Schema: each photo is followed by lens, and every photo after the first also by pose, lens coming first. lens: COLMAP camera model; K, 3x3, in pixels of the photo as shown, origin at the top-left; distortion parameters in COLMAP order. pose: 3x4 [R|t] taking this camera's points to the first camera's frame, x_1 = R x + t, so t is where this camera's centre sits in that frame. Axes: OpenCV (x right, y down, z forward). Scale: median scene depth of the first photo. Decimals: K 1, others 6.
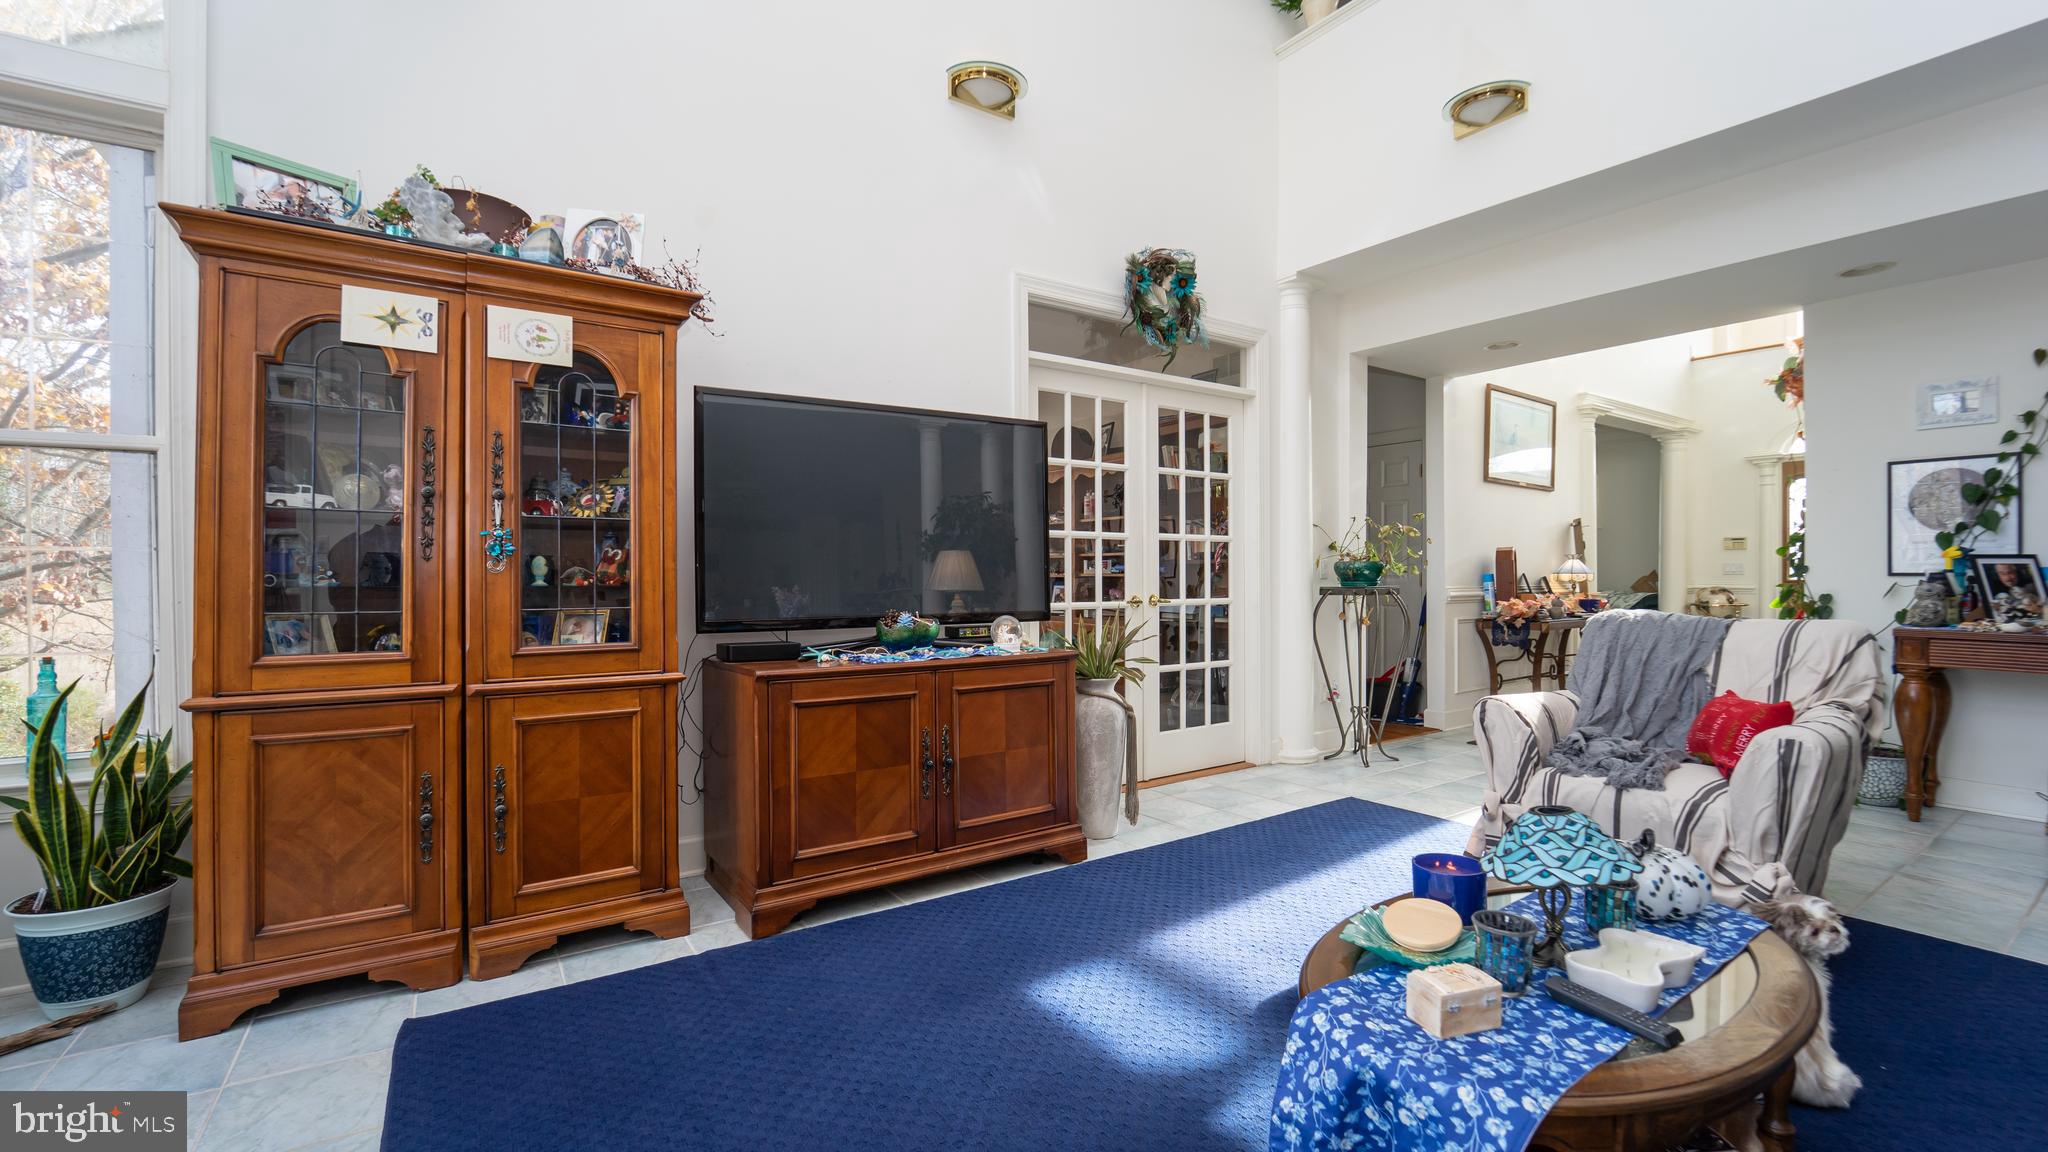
lens RADIAL K [[843.8, 0, 1026.3], [0, 843.8, 584.2], [0, 0, 1]] dist [-0.004137, -0.000447]
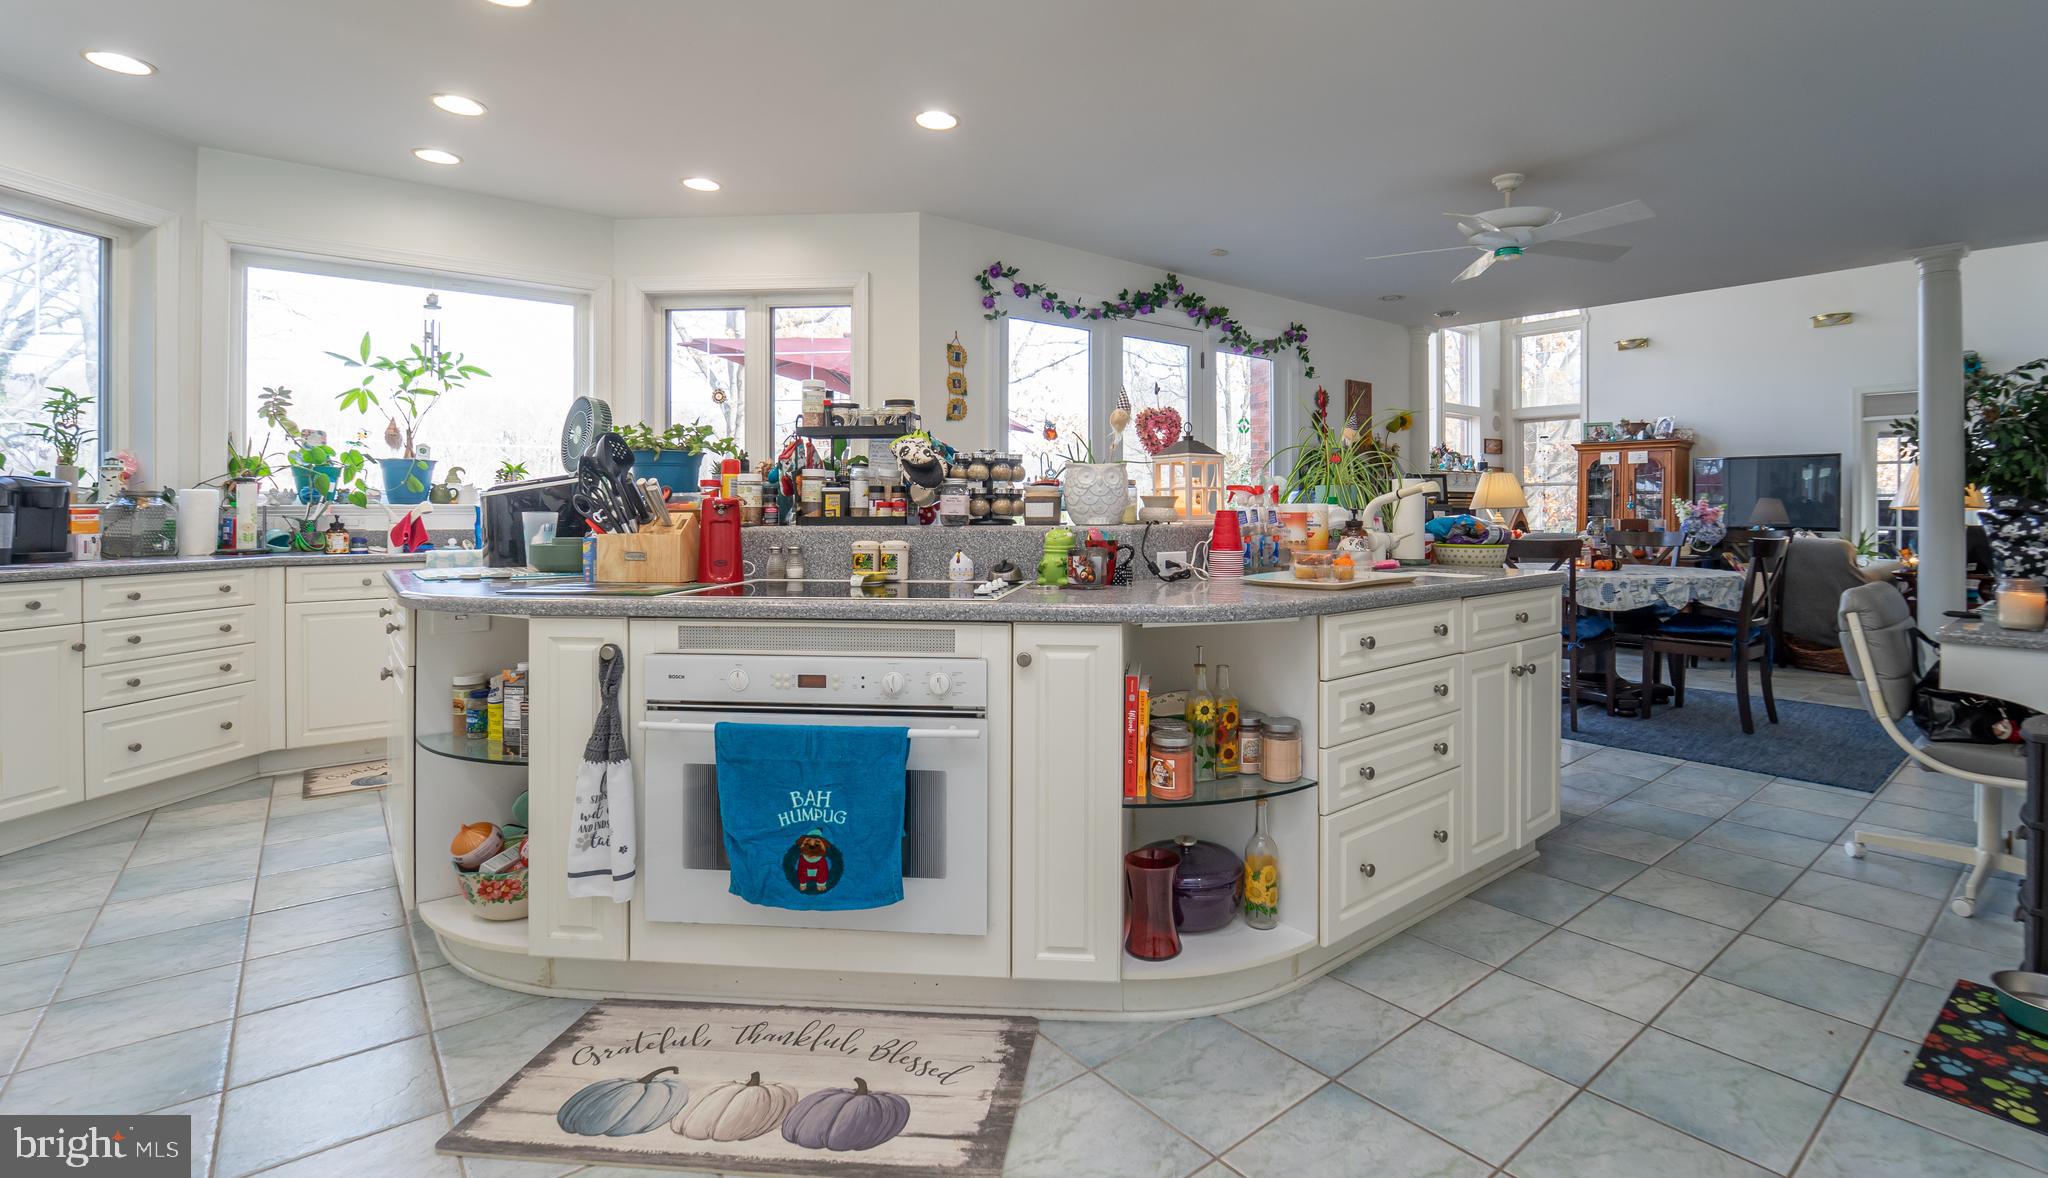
lens RADIAL K [[886.4, 0, 1074.3], [0, 886.4, 505.8], [0, 0, 1]] dist [-0.010670, -0.000351]
pose [[0.088793, 0.001276, -0.996049, 3.323999], [-0.012202, 0.999926, 0.000194, -0.015989], [0.995975, 0.012137, 0.088802, -2.054251]]
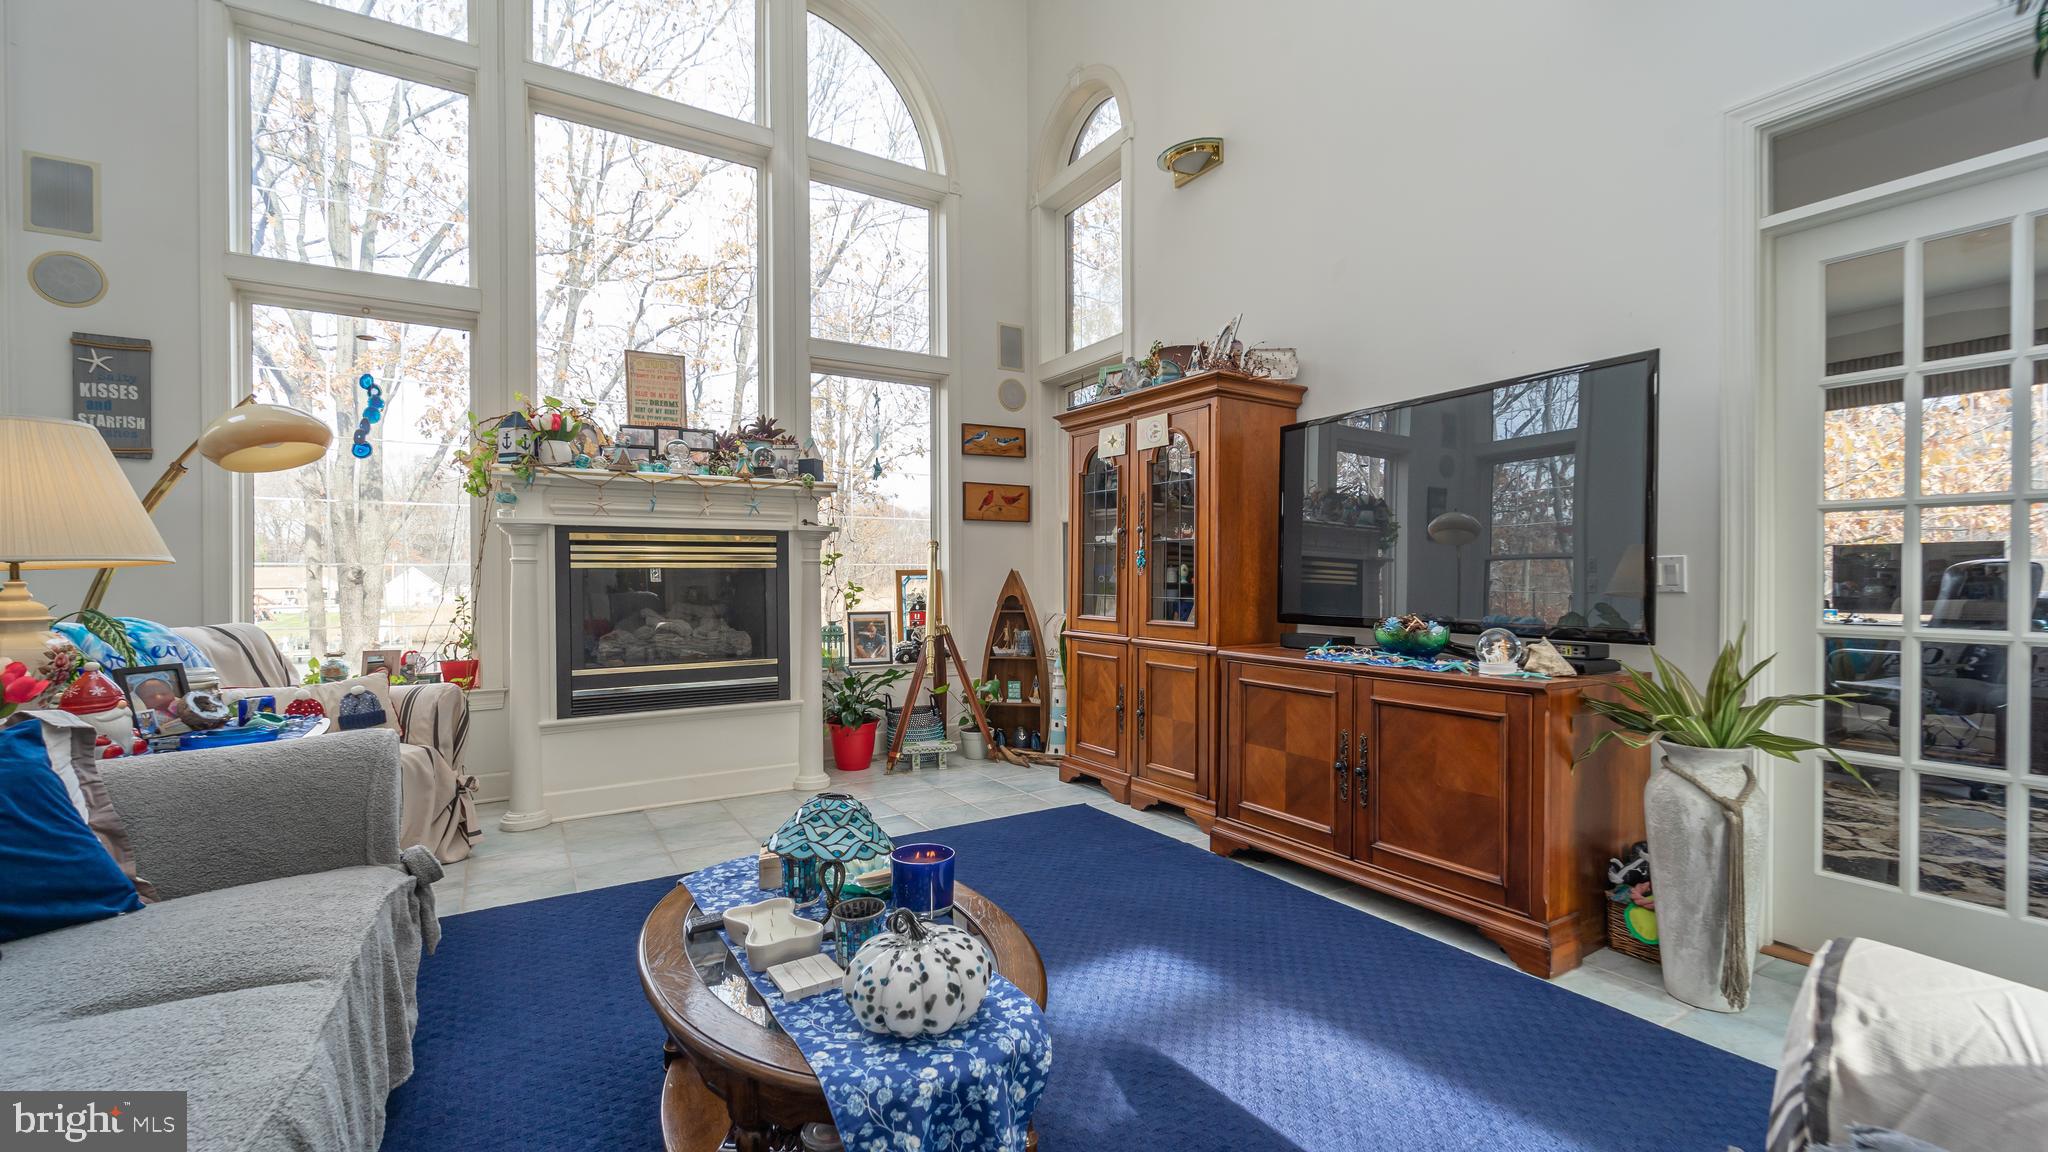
lens RADIAL K [[843.8, 0, 1025.4], [0, 843.8, 583.6], [0, 0, 1]] dist [-0.004137, -0.000447]
pose [[-0.017325, 0.013841, -0.999754, 1.001941], [-0.002414, 0.999901, 0.013885, -0.017987], [0.999847, 0.002654, -0.017290, 0.730832]]
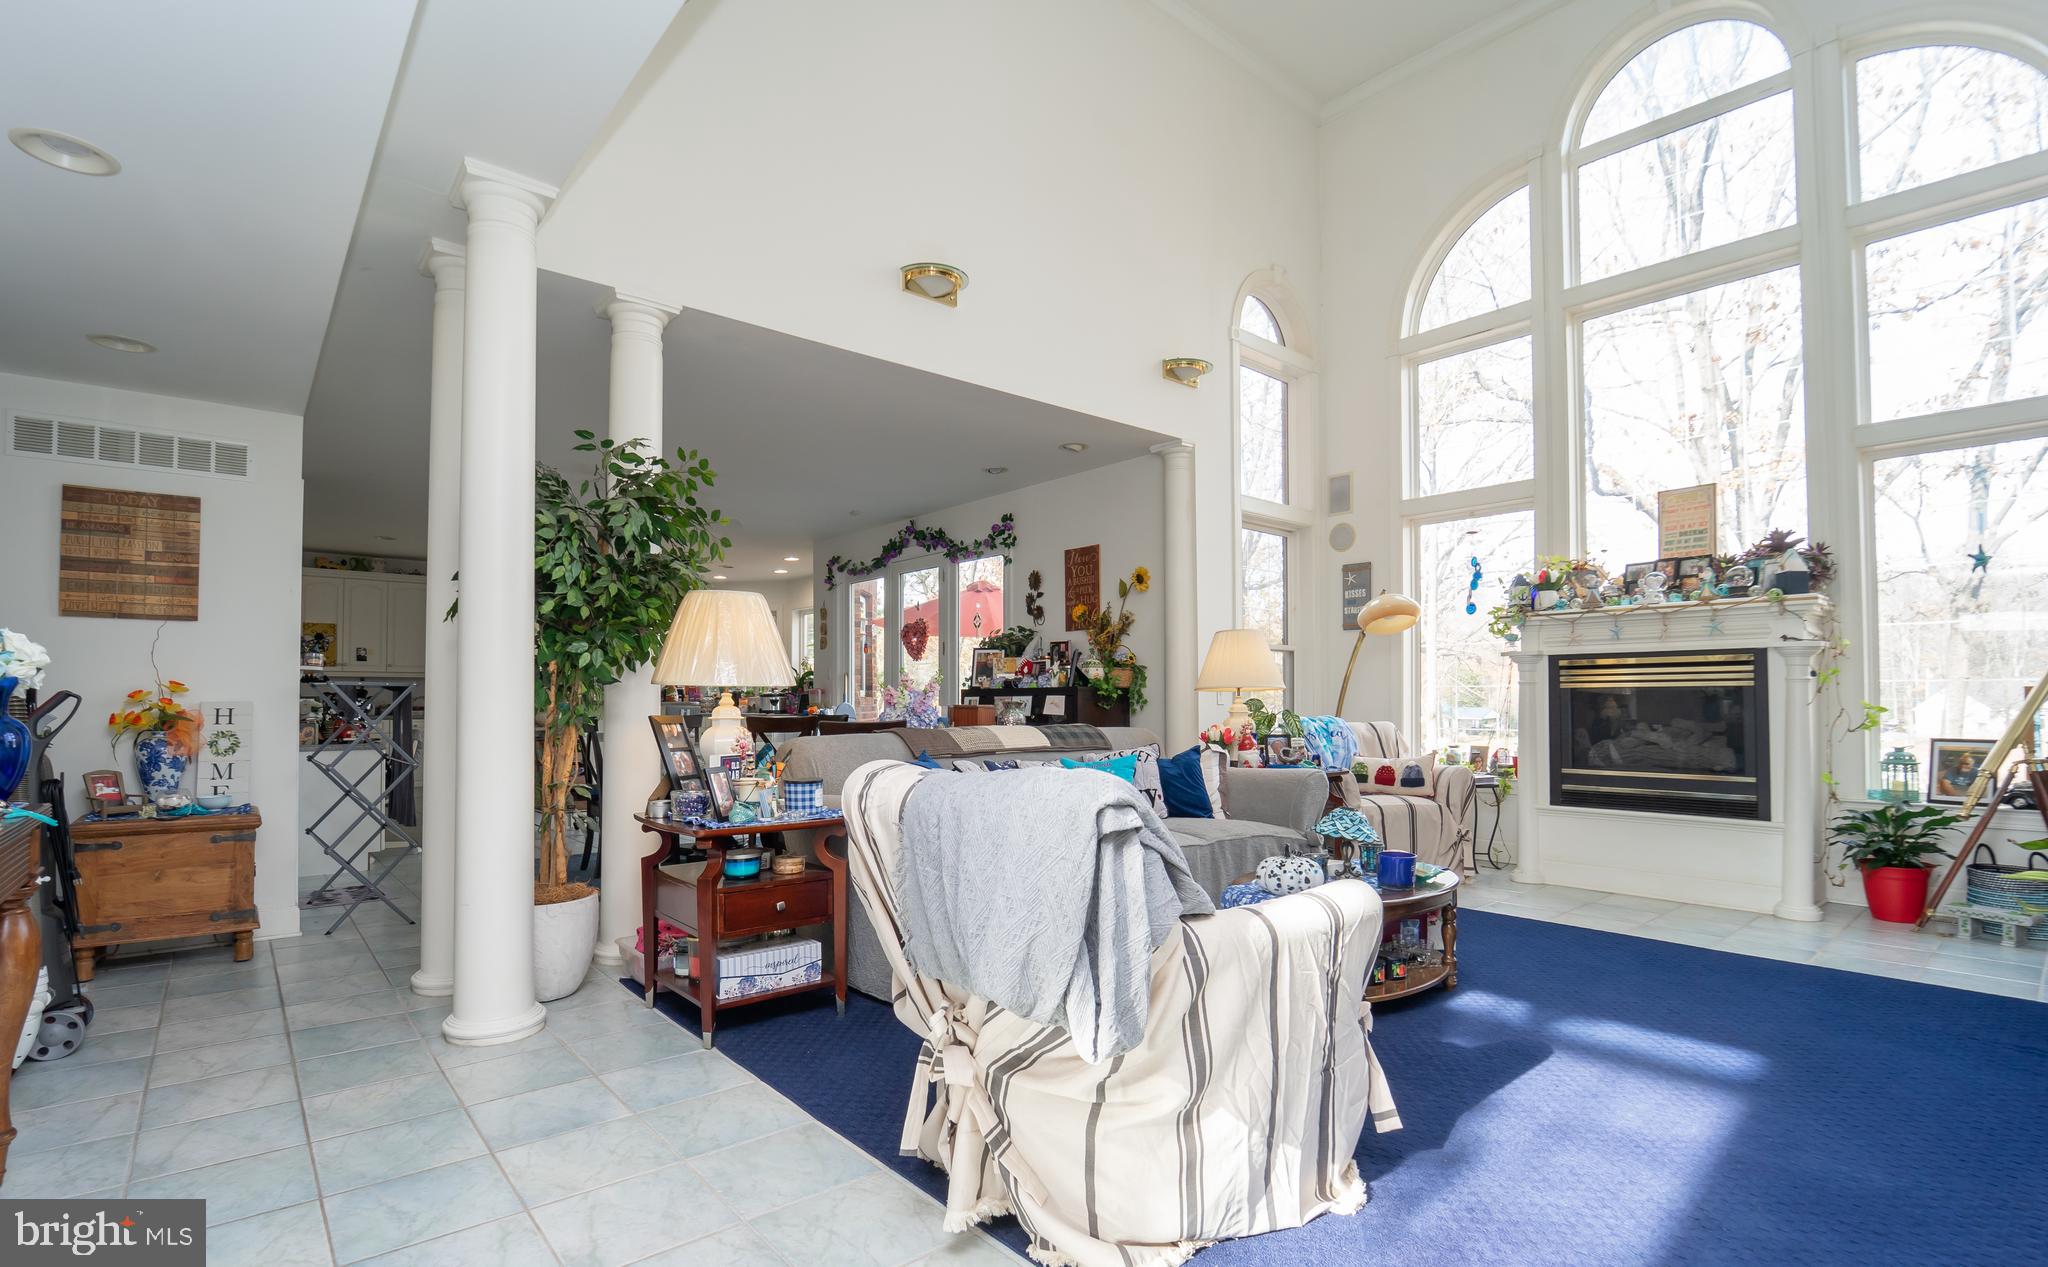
lens RADIAL K [[945.2, 0, 1021.4], [0, 945.2, 676.0], [0, 0, 1]] dist [-0.024316, -0.000631]
pose [[-0.991492, 0.001736, -0.130159, 1.009295], [0.004077, 0.999835, -0.017725, -0.017369], [0.130107, -0.018105, -0.991335, 1.853672]]
